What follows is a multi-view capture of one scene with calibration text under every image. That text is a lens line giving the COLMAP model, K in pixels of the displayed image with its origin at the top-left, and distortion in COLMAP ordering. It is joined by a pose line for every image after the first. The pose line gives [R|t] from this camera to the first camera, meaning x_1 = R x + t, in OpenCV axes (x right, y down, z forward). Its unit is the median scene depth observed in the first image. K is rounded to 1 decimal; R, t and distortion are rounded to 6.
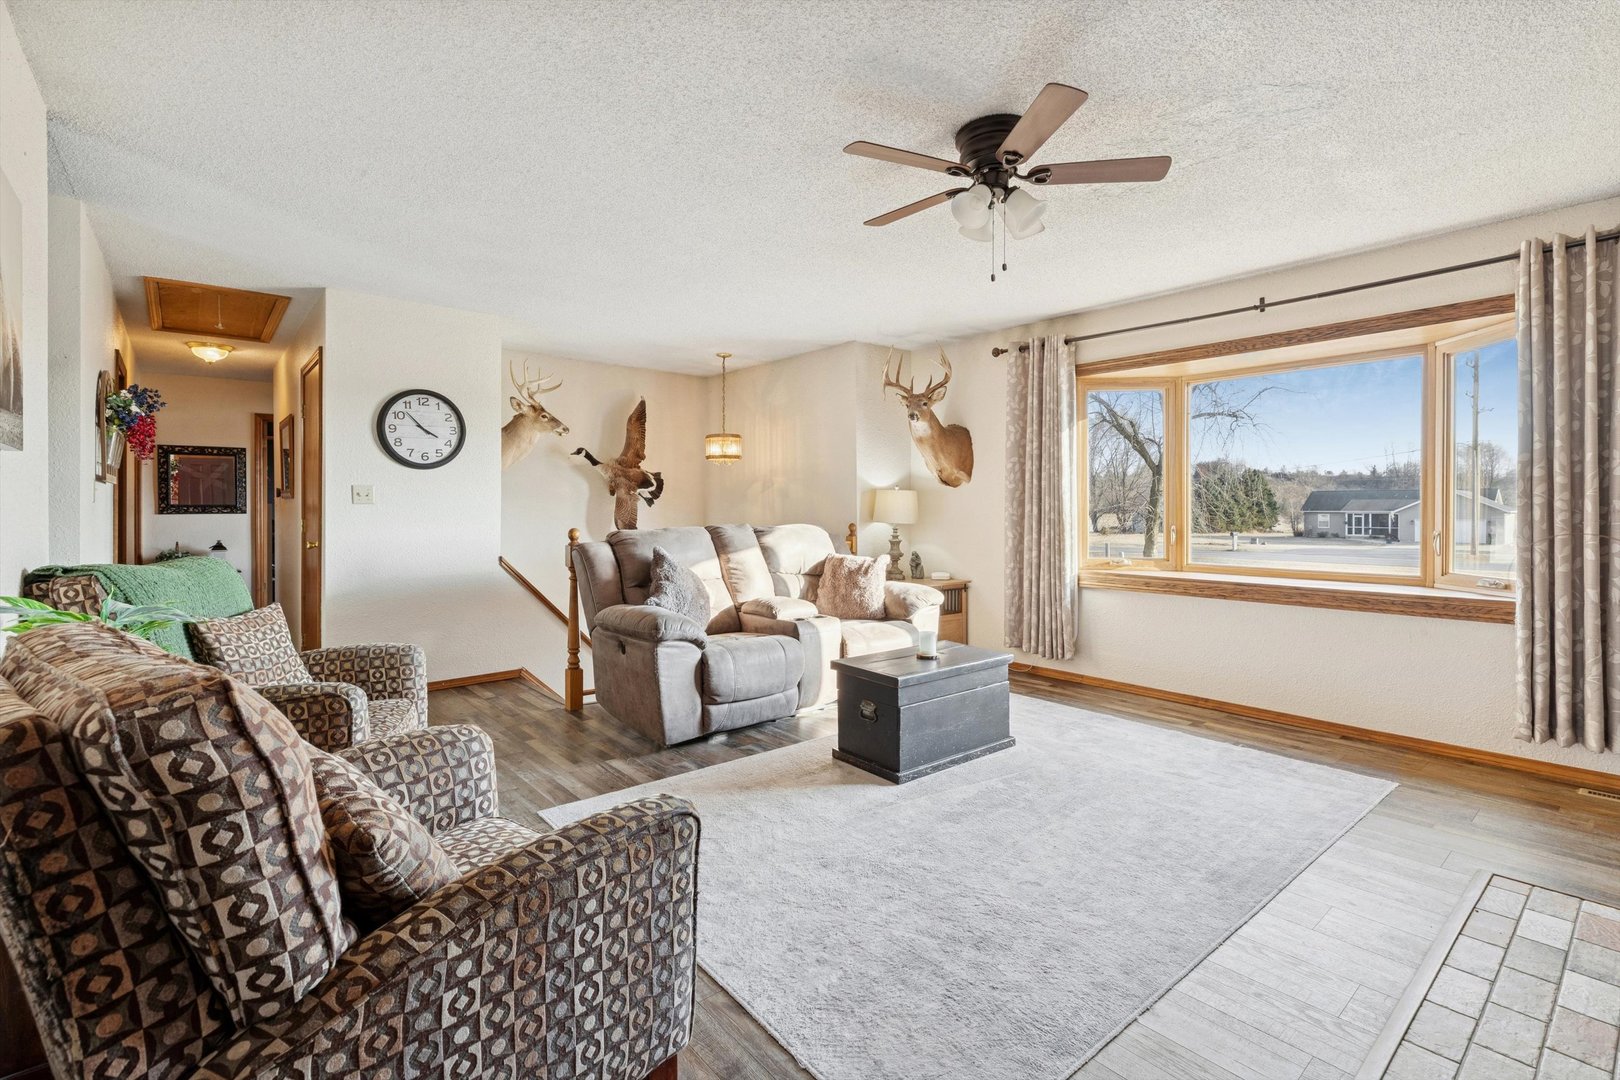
lens RADIAL K [[738.9, 0, 809.1], [0, 738.9, 498.9], [0, 0, 1]] dist [-0.001205, 0.000125]
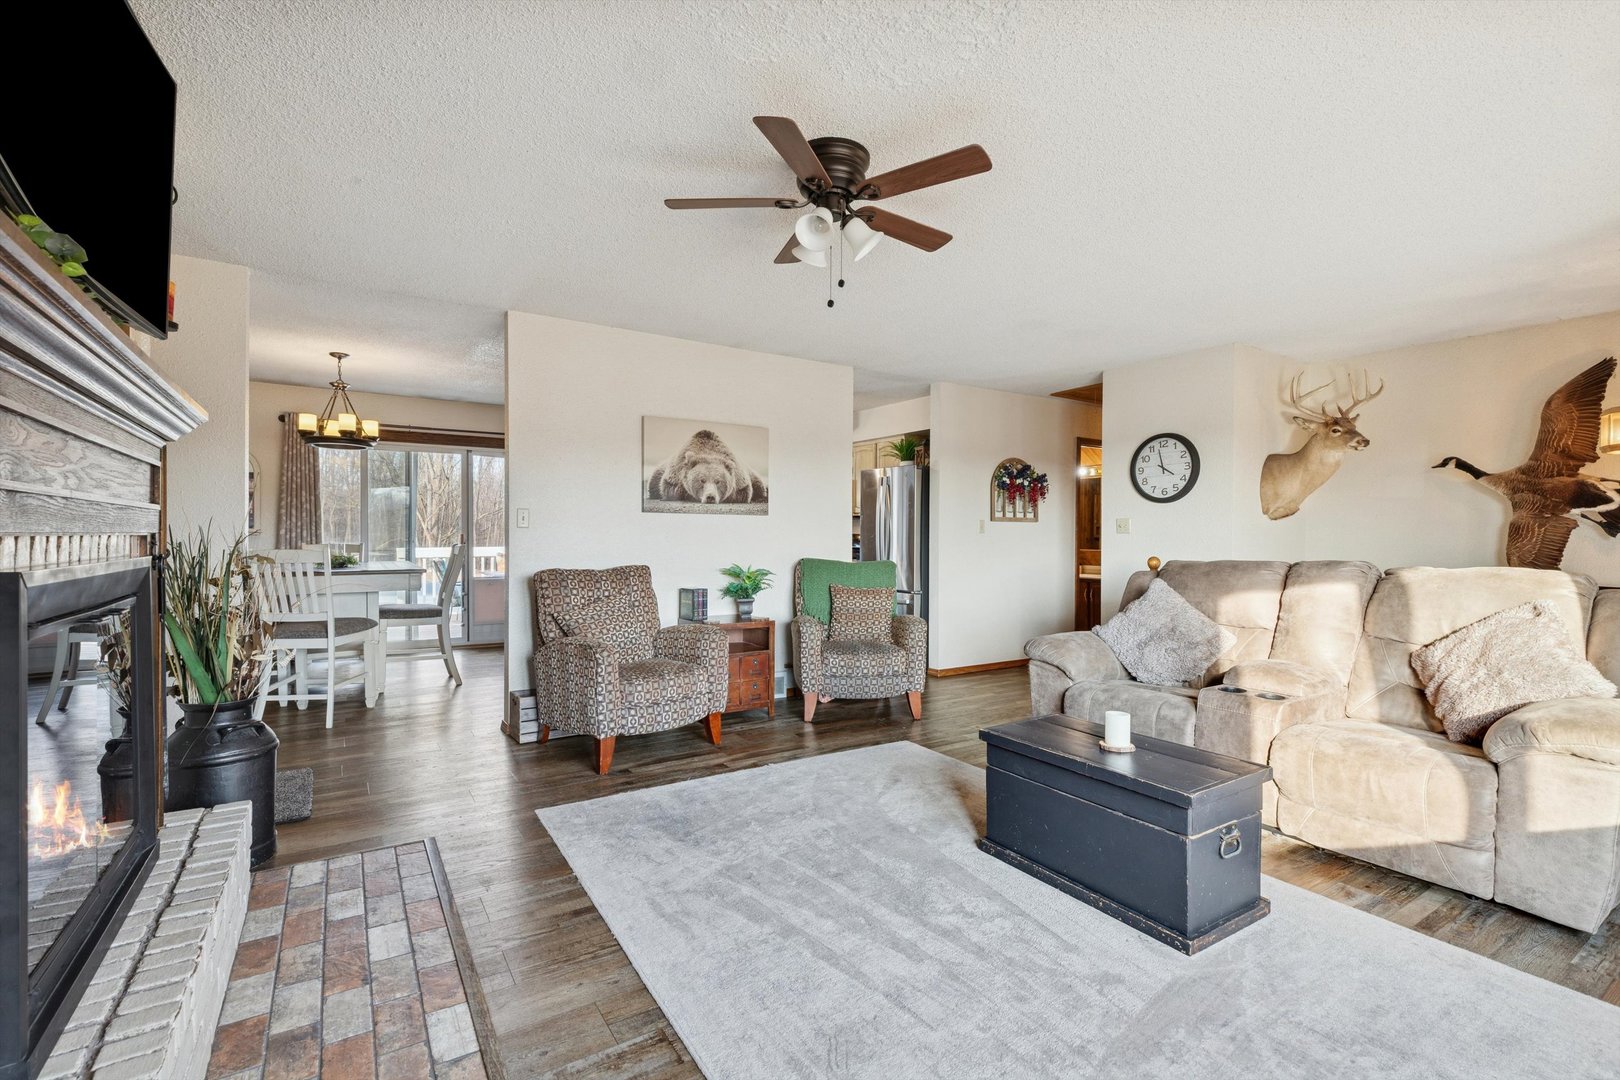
lens RADIAL K [[722.4, 0, 813.3], [0, 722.4, 532.4], [0, 0, 1]] dist [0.001800, 0.000601]
pose [[-0.115669, -0.003200, -0.993283, 0.661908], [0.009228, 0.999948, -0.004296, 0.005283], [0.993245, -0.009663, -0.115633, 0.595097]]
